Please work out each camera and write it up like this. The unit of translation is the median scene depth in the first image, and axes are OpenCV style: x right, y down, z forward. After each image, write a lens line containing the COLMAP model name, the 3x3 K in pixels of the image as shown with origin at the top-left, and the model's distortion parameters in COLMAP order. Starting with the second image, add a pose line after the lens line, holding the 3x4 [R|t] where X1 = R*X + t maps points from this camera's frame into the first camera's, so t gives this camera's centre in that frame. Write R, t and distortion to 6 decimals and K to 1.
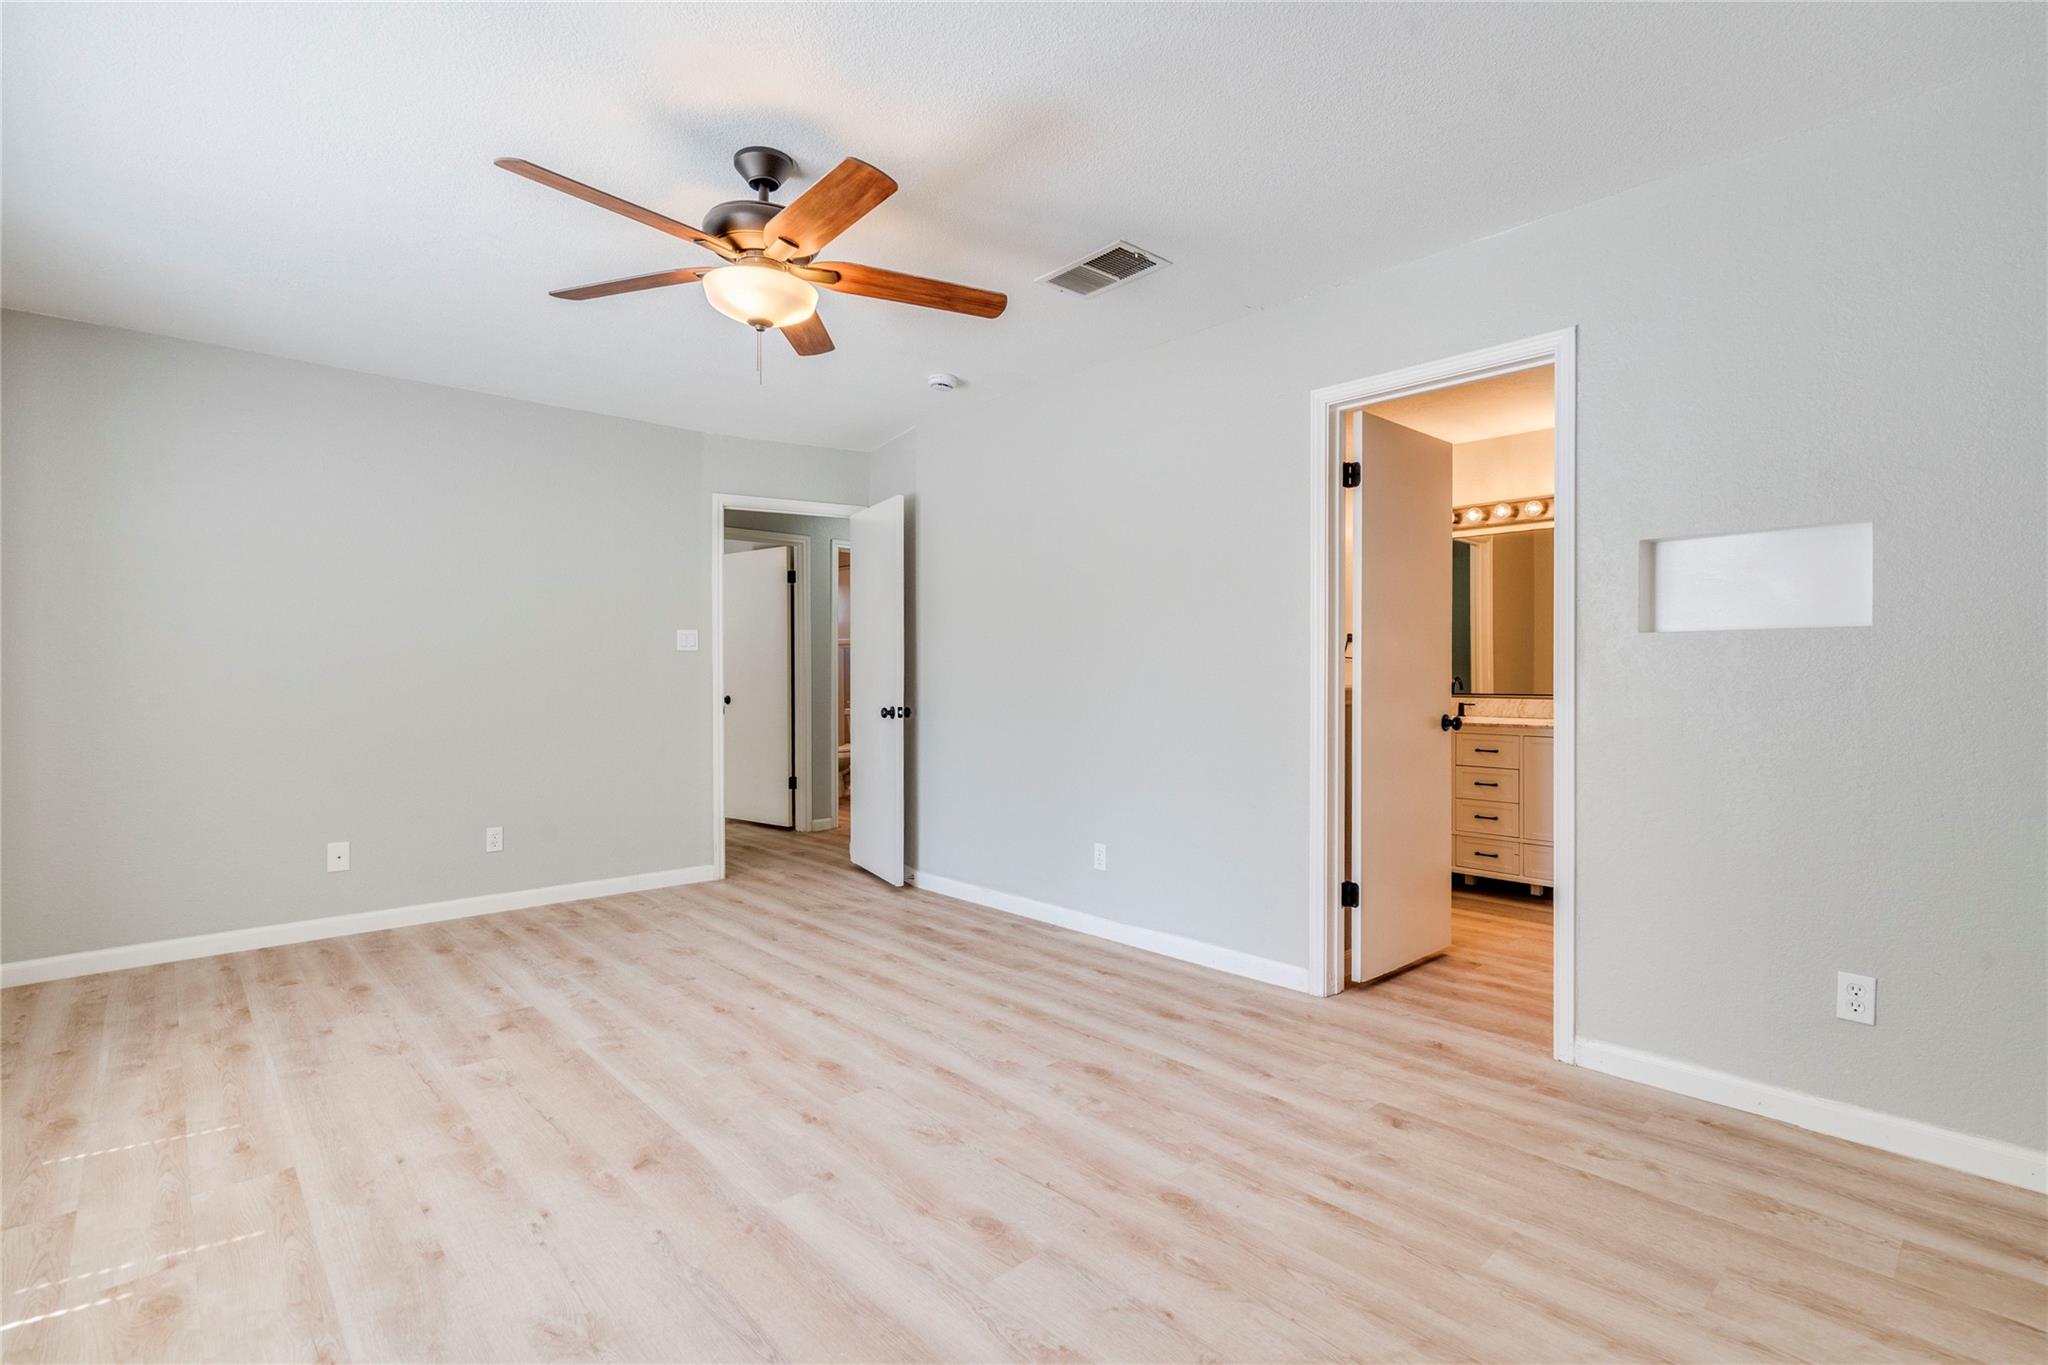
lens RADIAL K [[966.5, 0, 1022.5], [0, 966.5, 680.3], [0, 0, 1]] dist [0.000046, 0.001834]
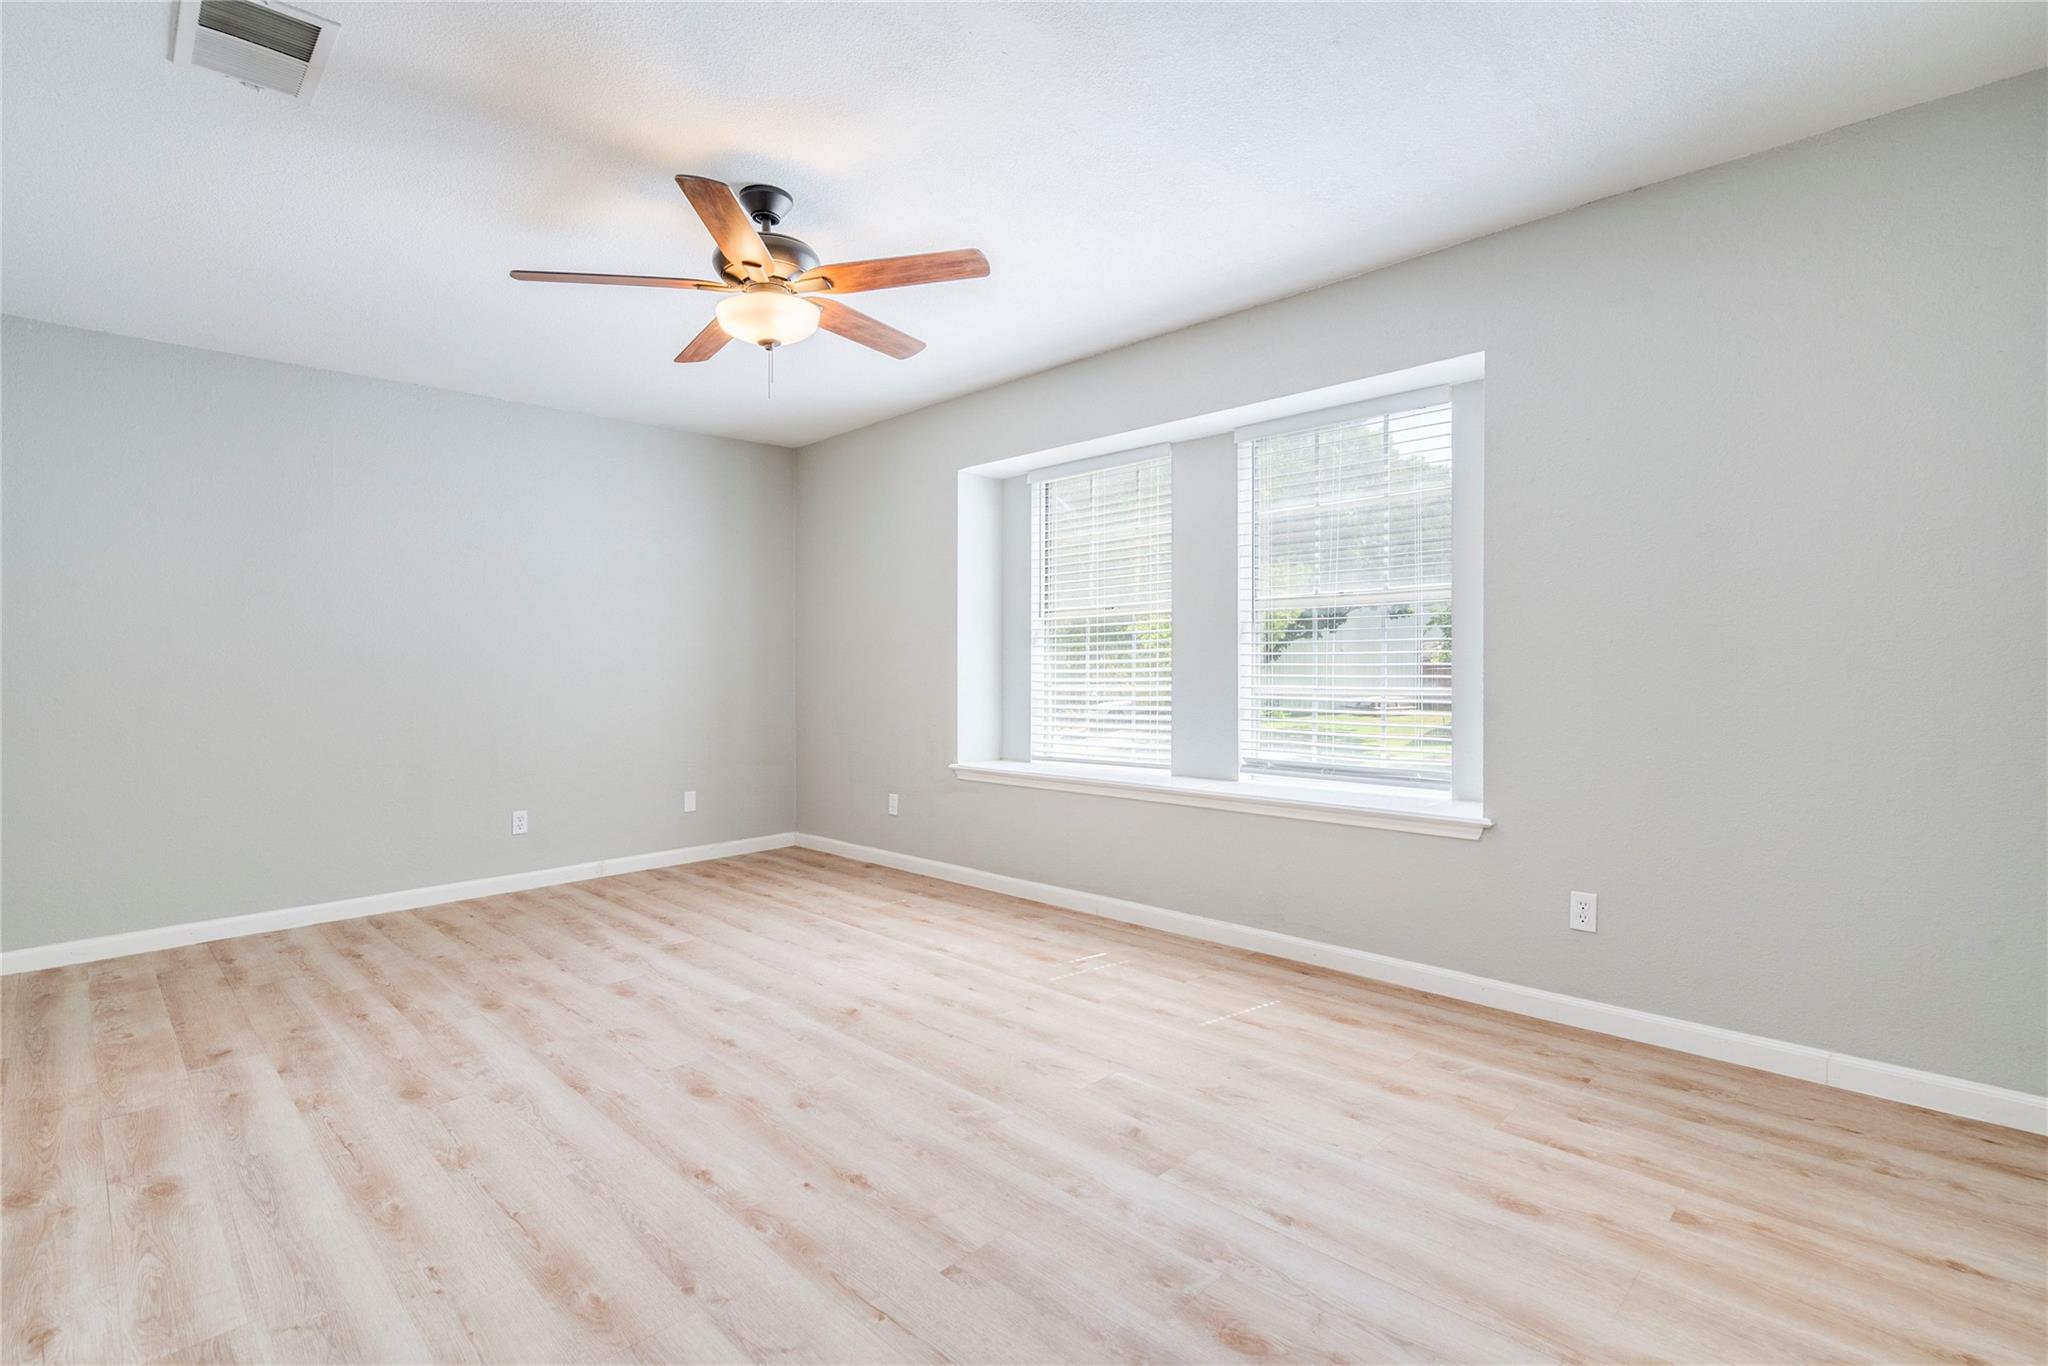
lens RADIAL K [[966.5, 0, 1023.2], [0, 966.5, 677.5], [0, 0, 1]] dist [0.000046, 0.001834]
pose [[-0.998672, 0.016902, -0.048675, -0.496926], [0.015725, 0.999577, 0.024473, -0.010968], [0.049068, 0.023675, -0.998515, 2.050838]]
